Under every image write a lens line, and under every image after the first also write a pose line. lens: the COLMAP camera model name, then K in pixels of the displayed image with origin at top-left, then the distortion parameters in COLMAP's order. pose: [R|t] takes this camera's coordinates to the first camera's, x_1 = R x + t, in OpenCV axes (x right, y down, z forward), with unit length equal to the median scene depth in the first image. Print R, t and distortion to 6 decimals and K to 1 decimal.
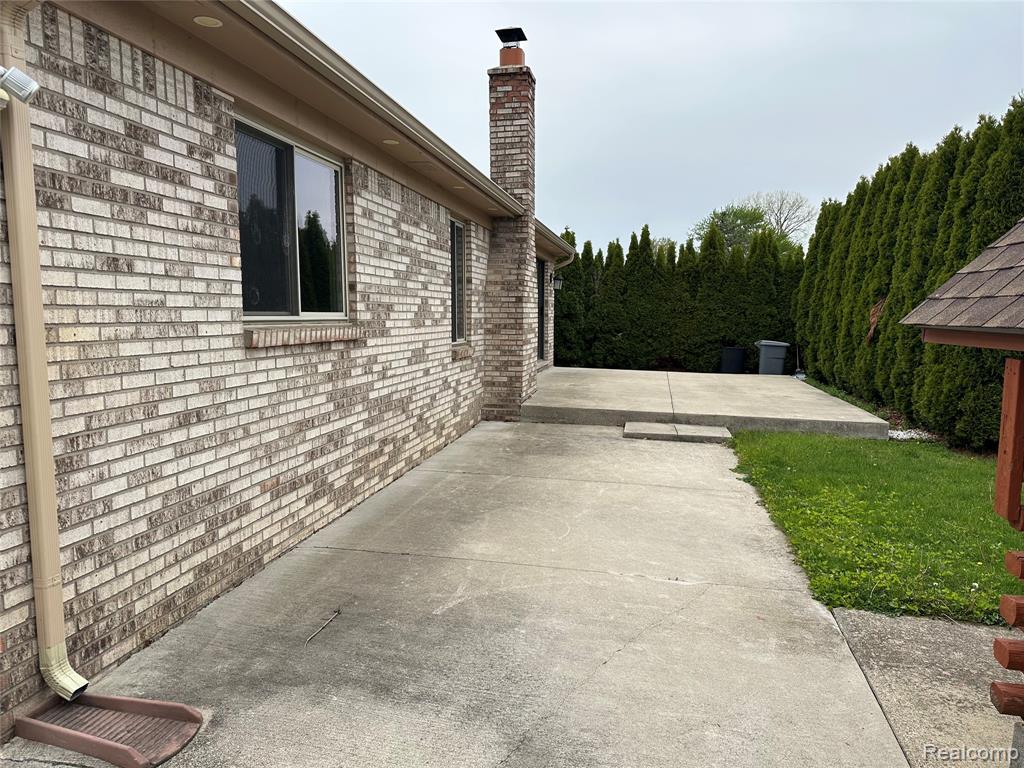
lens RADIAL K [[709.0, 0, 512.5], [0, 709.0, 388.7], [0, 0, 1]] dist [0.090126, -0.114111]
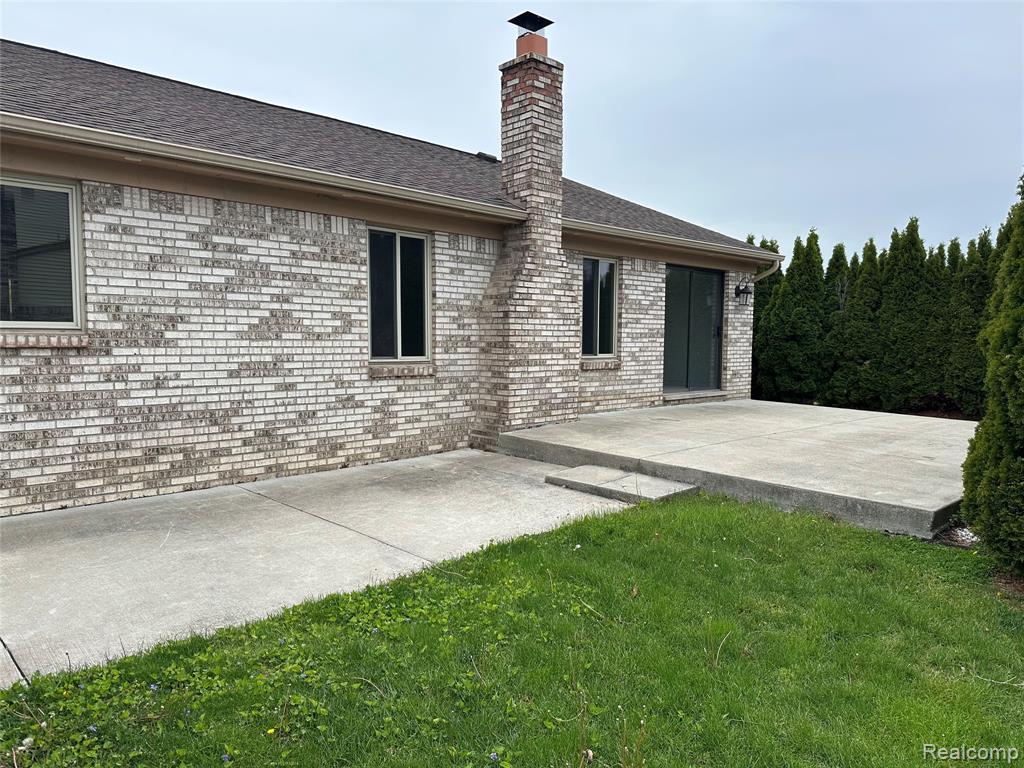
lens RADIAL K [[709.0, 0, 512.5], [0, 709.0, 388.7], [0, 0, 1]] dist [0.090126, -0.114111]
pose [[0.818625, 0.044374, -0.572612, 1.197629], [-0.066174, 0.997658, -0.017291, -0.042227], [0.570504, 0.052047, 0.819644, 0.644514]]
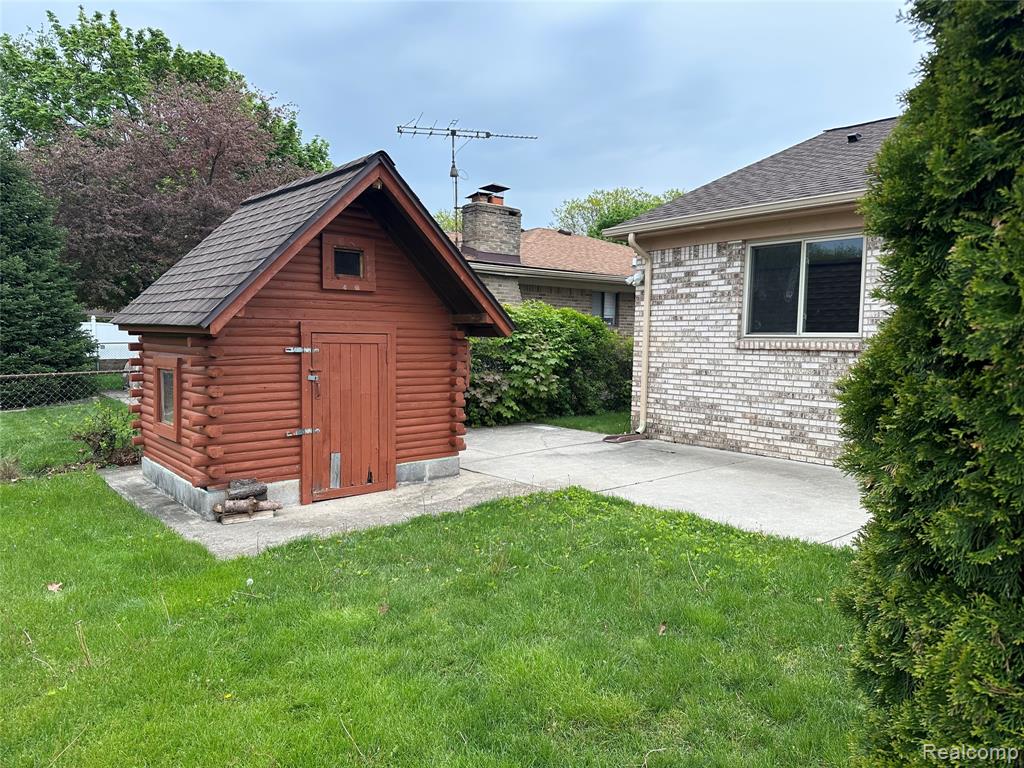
lens RADIAL K [[709.0, 0, 512.5], [0, 709.0, 388.7], [0, 0, 1]] dist [0.090126, -0.114111]
pose [[-0.643246, 0.039799, -0.764625, 1.726193], [-0.098194, 0.986114, 0.133933, -0.157232], [0.759337, 0.161233, -0.630406, 1.823795]]
